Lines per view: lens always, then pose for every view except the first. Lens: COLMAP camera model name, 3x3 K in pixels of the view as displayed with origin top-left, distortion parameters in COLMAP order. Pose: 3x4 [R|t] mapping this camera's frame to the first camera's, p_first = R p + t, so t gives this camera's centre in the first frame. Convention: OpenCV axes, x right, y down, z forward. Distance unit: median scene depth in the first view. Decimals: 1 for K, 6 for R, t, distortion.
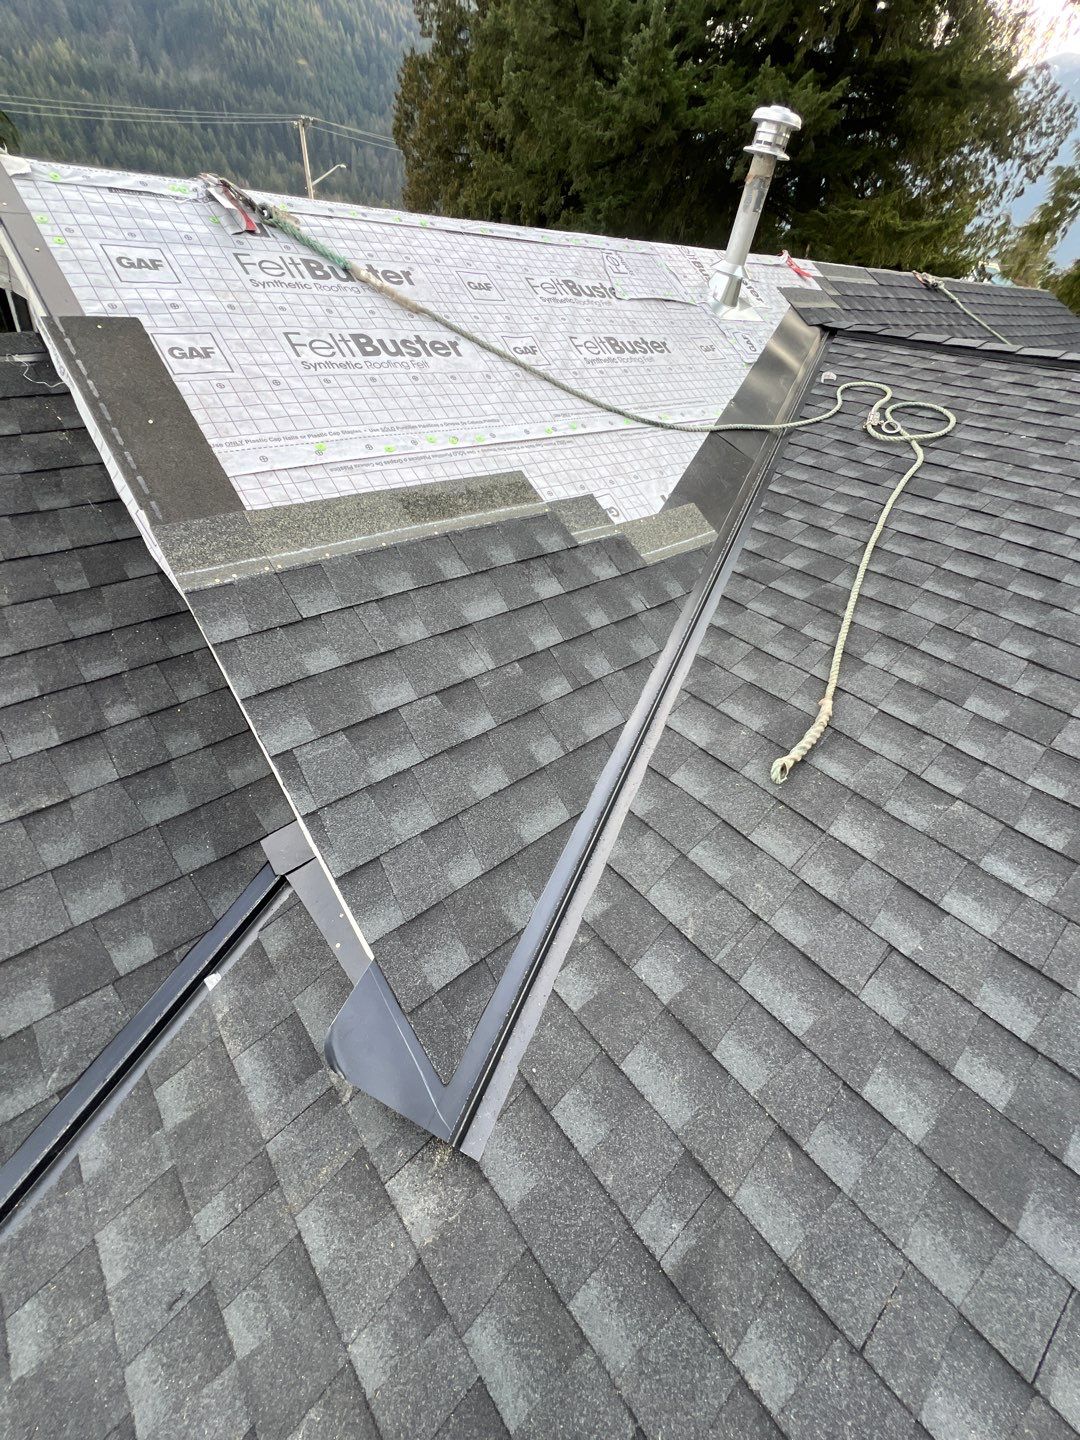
lens RADIAL K [[573.7, 0, 539.4], [0, 573.7, 721.5], [0, 0, 1]] dist [-0.001160, 0.000202]
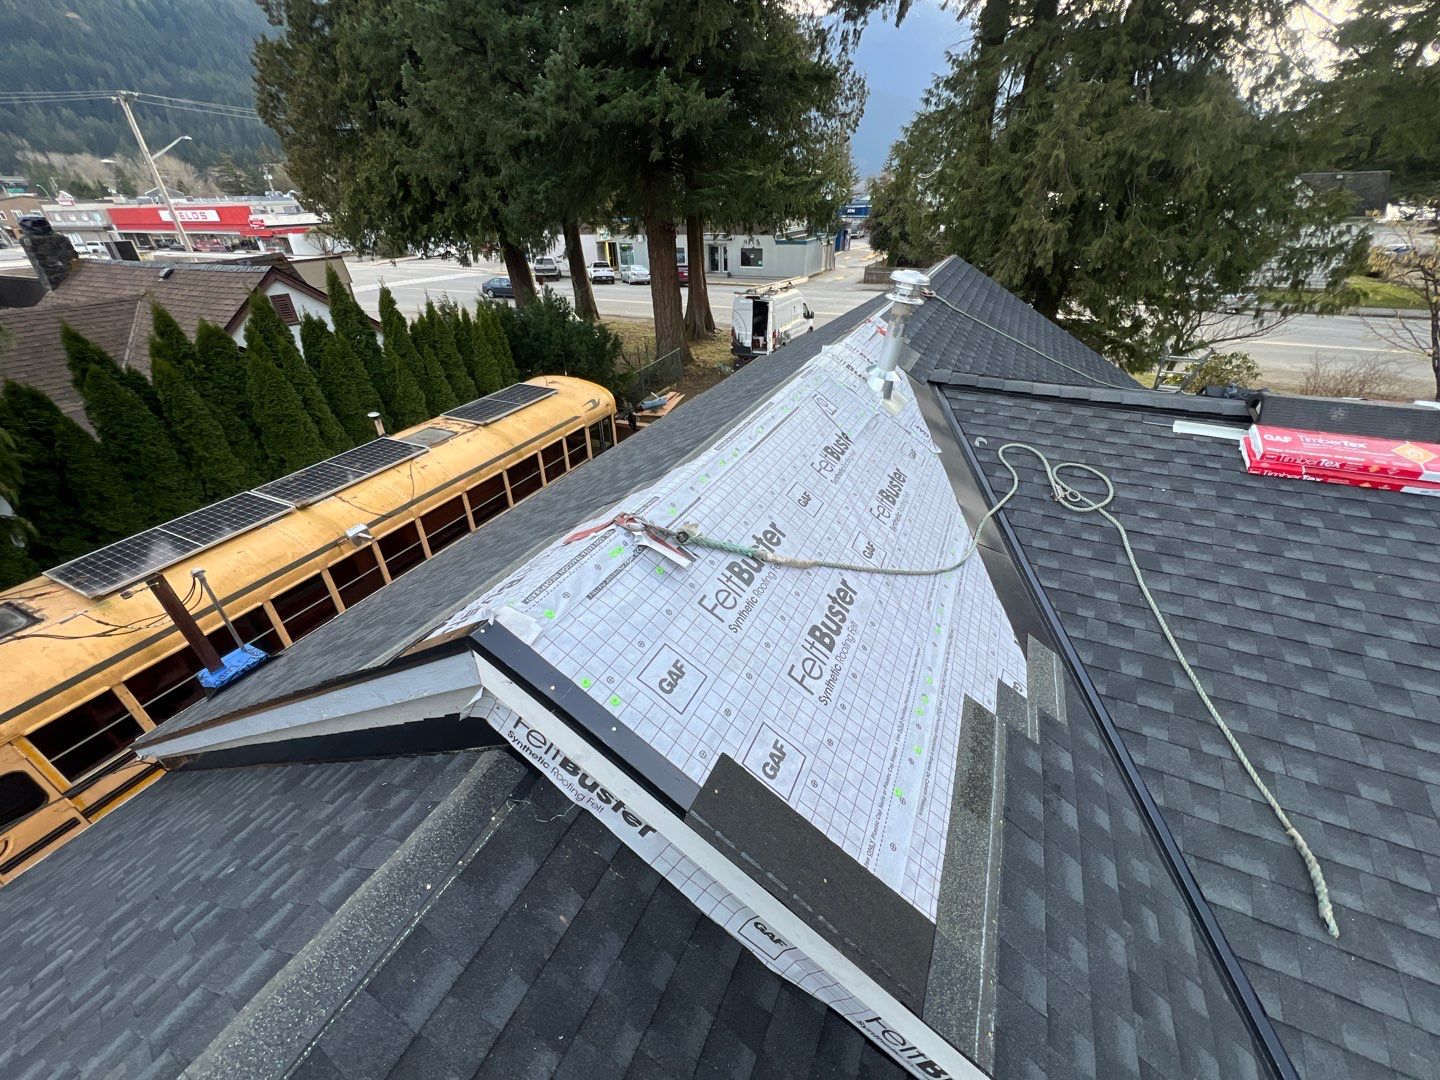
lens RADIAL K [[573.7, 0, 714.3], [0, 573.7, 544.6], [0, 0, 1]] dist [-0.001160, 0.000202]
pose [[0.910824, -0.275364, 0.307528, -0.371919], [0.307769, 0.949480, -0.061363, -0.398522], [-0.275095, 0.150538, 0.949558, 0.014287]]
